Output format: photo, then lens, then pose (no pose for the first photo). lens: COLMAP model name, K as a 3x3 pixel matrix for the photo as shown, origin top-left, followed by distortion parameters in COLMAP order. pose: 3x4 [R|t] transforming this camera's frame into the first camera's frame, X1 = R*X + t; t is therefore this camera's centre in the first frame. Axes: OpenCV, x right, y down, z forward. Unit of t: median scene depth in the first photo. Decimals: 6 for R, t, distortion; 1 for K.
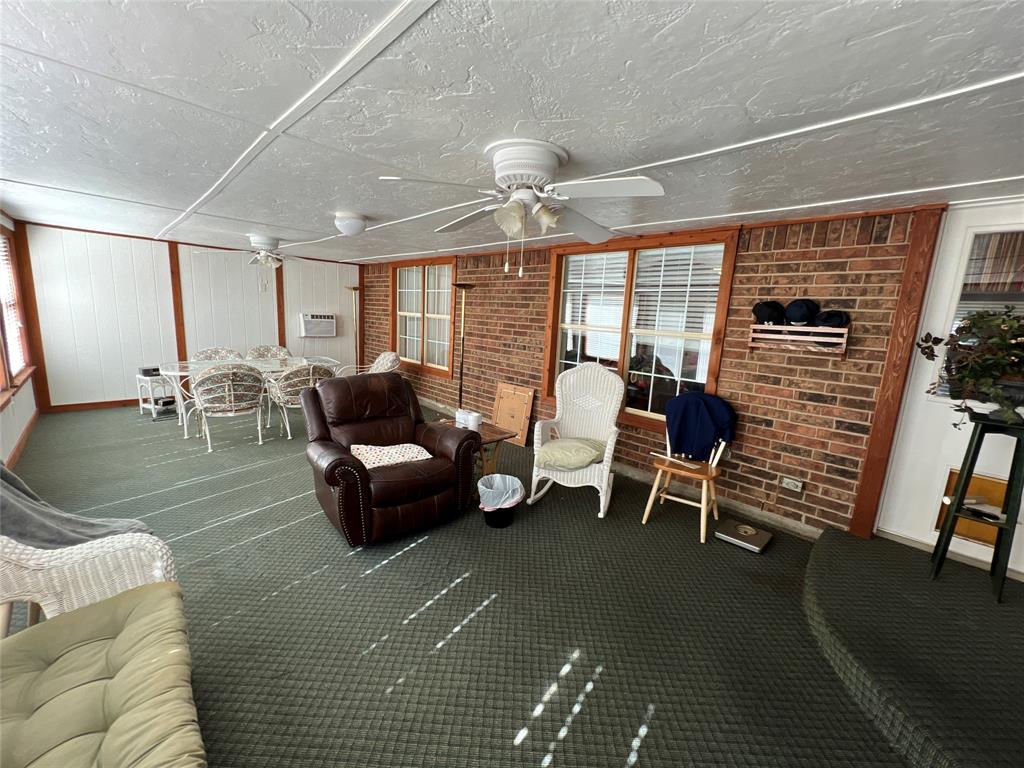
lens RADIAL K [[412.6, 0, 511.9], [0, 412.6, 386.6], [0, 0, 1]] dist [-0.002916, 0.001251]
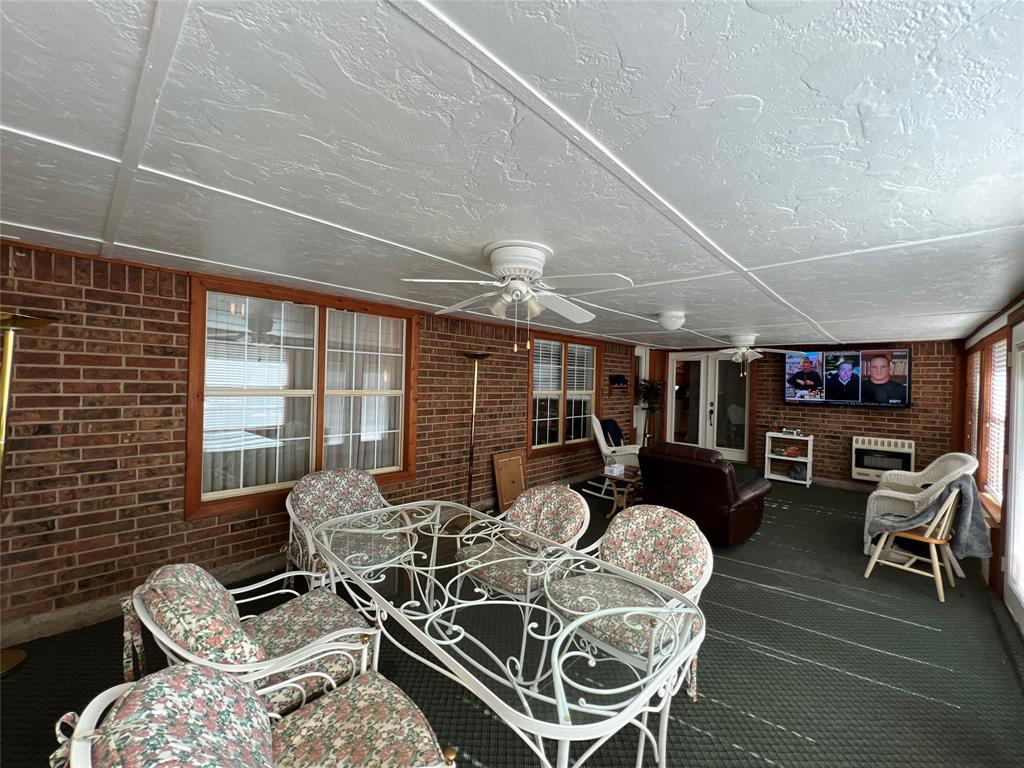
lens RADIAL K [[412.6, 0, 512.0], [0, 412.6, 382.0], [0, 0, 1]] dist [-0.002916, 0.001251]
pose [[-0.048162, -0.051479, 0.997512, -1.034161], [0.151089, 0.986804, 0.058221, -0.240072], [-0.987346, 0.153517, -0.039749, 1.016696]]
